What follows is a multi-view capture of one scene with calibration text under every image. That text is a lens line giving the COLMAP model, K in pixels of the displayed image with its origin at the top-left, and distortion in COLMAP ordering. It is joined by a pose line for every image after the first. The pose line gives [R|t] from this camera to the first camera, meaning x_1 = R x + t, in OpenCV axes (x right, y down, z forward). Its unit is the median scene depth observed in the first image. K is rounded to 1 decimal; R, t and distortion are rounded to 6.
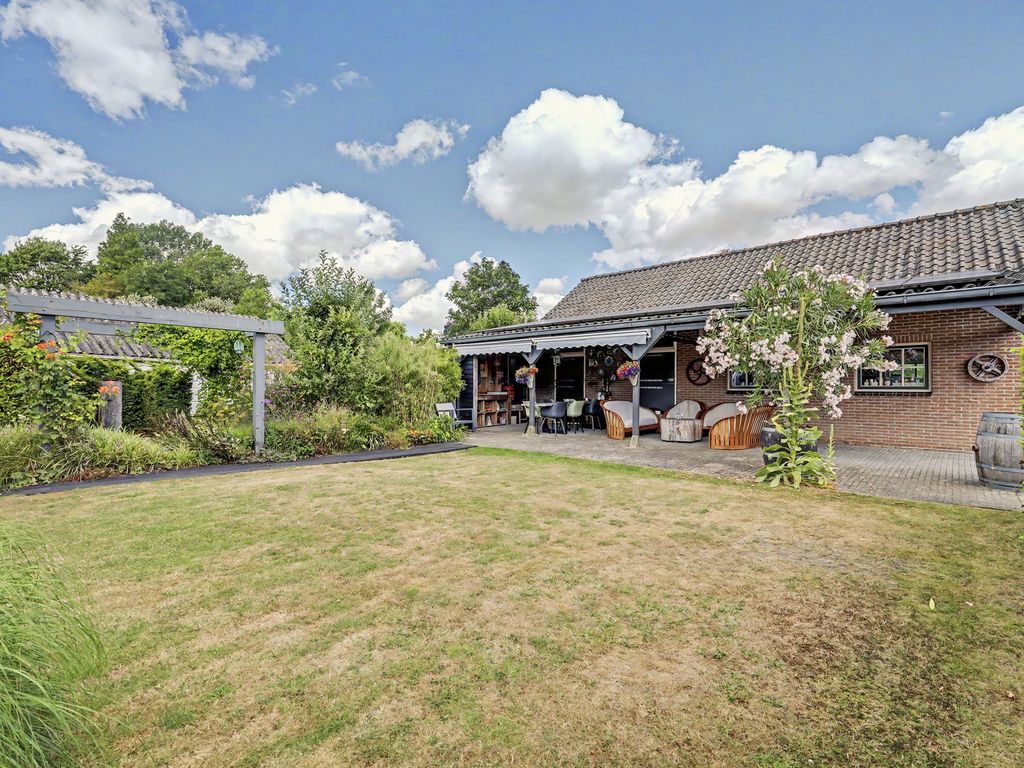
lens RADIAL K [[481.6, 0, 513.8], [0, 481.6, 386.6], [0, 0, 1]] dist [-0.003012, 0.000256]
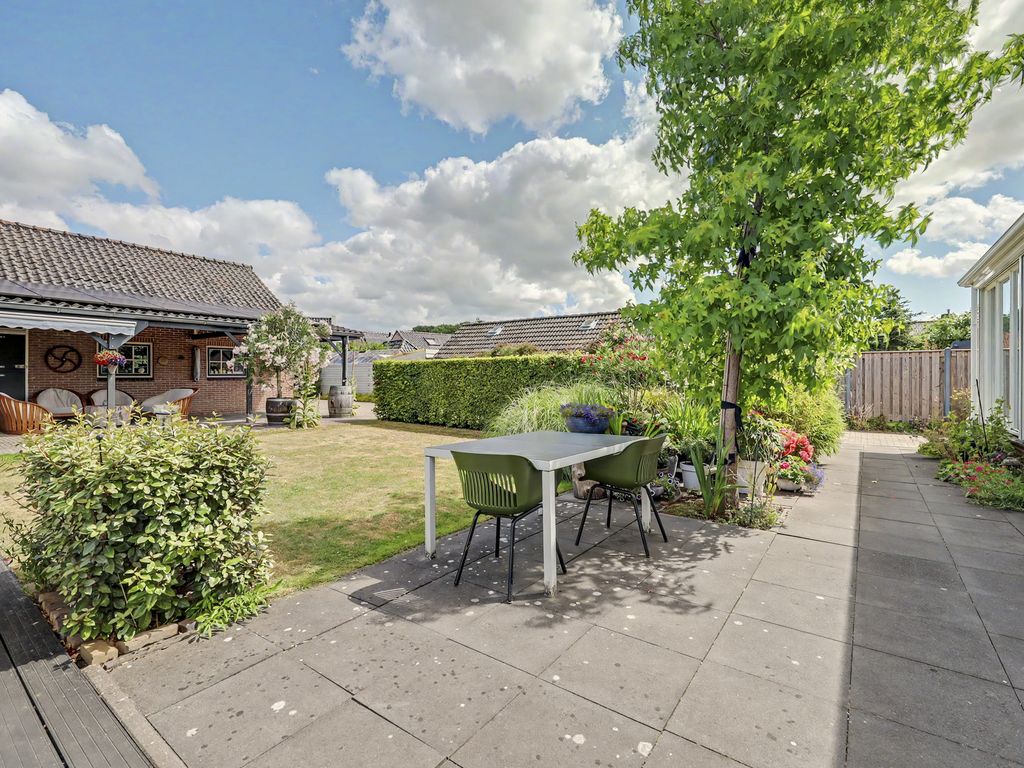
lens RADIAL K [[481.6, 0, 515.5], [0, 481.6, 378.0], [0, 0, 1]] dist [-0.003012, 0.000256]
pose [[-0.104604, -0.008660, 0.994476, -0.849609], [-0.003952, 0.999958, 0.008293, -0.004497], [-0.994506, -0.003062, -0.104633, 0.239245]]
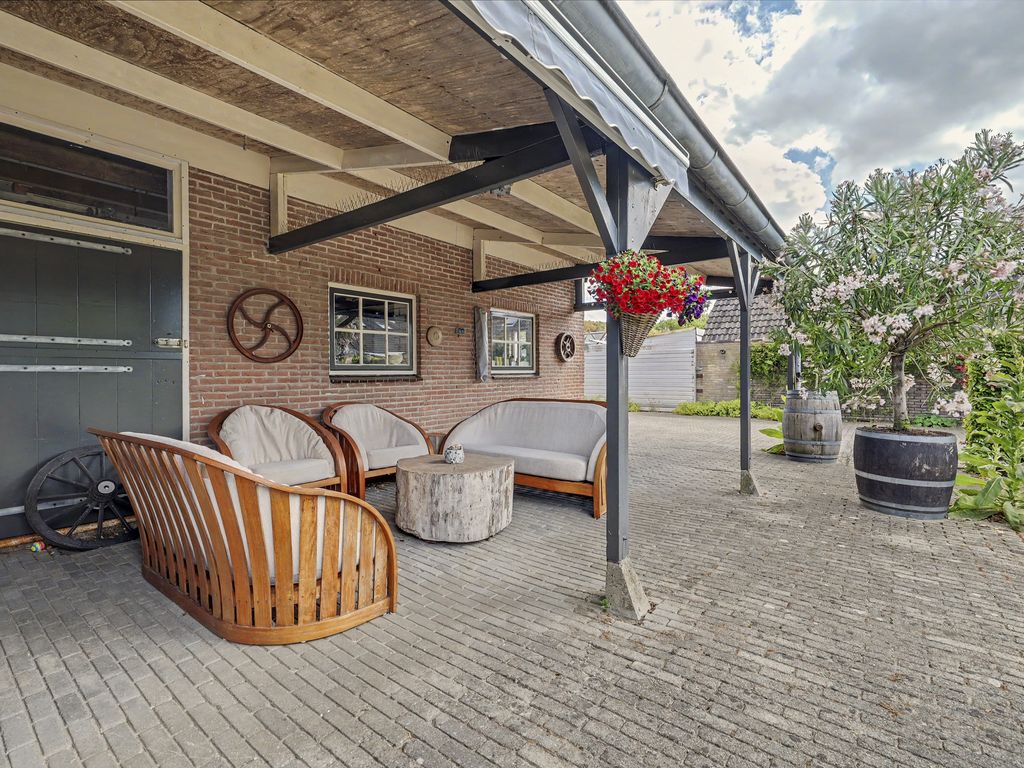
lens RADIAL K [[481.6, 0, 515.7], [0, 481.6, 375.2], [0, 0, 1]] dist [-0.003012, 0.000256]
pose [[-0.087629, -0.011134, 0.996091, 0.014159], [0.002751, 0.999931, 0.011419, 0.004512], [-0.996149, 0.003741, -0.087592, 1.060913]]
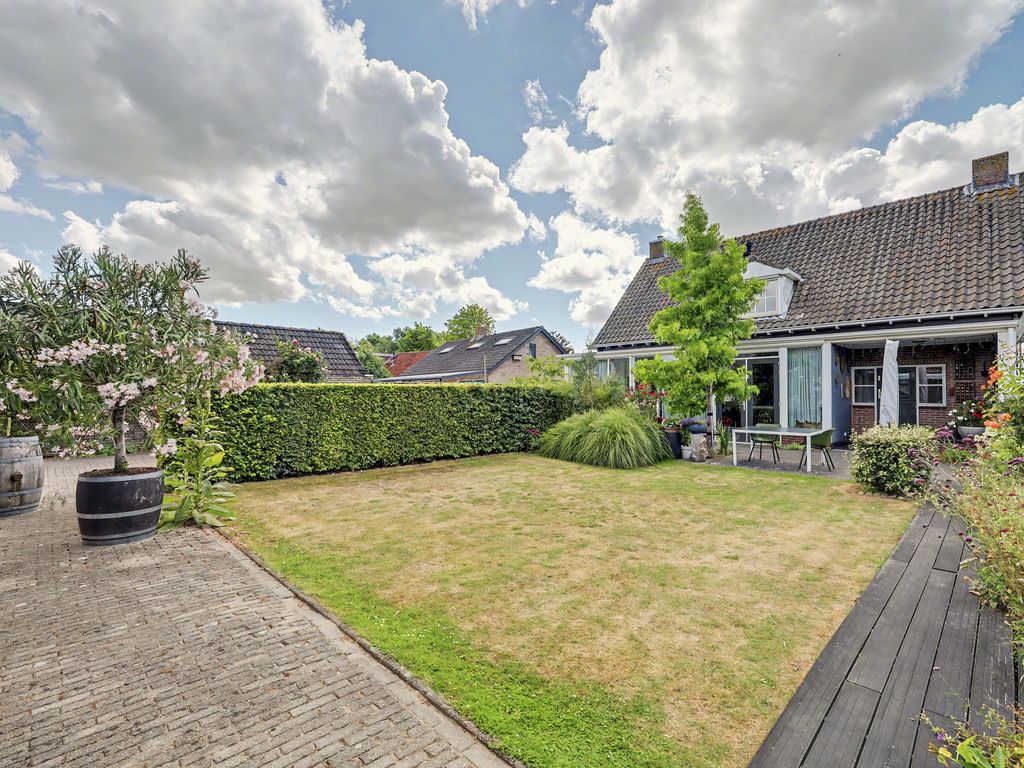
lens RADIAL K [[481.6, 0, 519.0], [0, 481.6, 386.3], [0, 0, 1]] dist [-0.003012, 0.000256]
pose [[-0.999233, -0.007985, 0.038324, -0.028321], [-0.008090, 0.999964, -0.002586, -0.029936], [-0.038302, -0.002894, -0.999262, 1.166729]]
